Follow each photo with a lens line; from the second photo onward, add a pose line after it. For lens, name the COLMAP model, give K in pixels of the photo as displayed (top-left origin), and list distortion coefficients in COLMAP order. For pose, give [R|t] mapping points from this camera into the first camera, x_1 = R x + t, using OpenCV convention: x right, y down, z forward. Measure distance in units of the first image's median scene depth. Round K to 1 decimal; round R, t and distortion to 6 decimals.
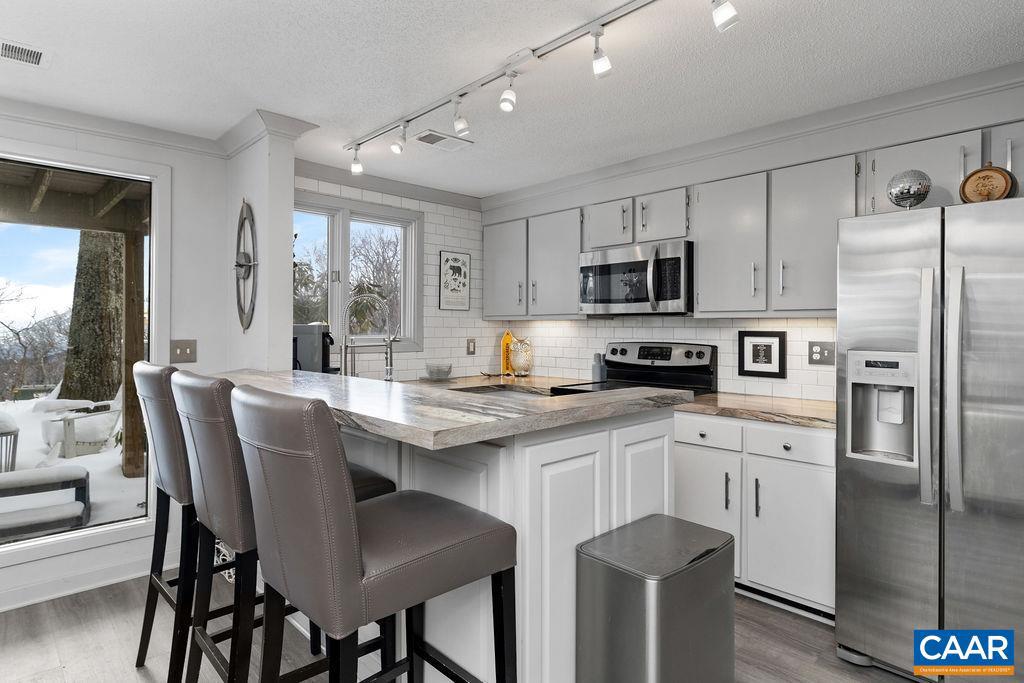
lens RADIAL K [[562.4, 0, 509.9], [0, 562.4, 327.7], [0, 0, 1]] dist [-0.000330, 0.000039]
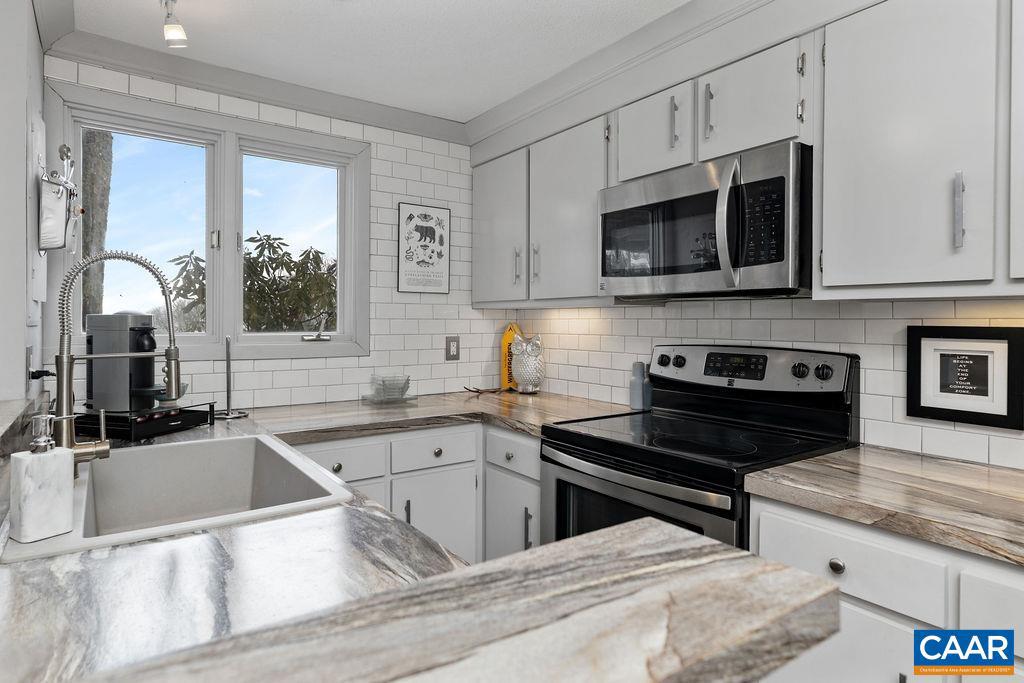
lens RADIAL K [[581.4, 0, 515.6], [0, 581.4, 323.6], [0, 0, 1]] dist [0.002500, 0.000677]
pose [[0.990872, 0.000476, -0.134802, 0.113340], [0.000510, 0.999973, 0.007279, -0.000321], [0.134802, -0.007282, 0.990846, 0.378015]]
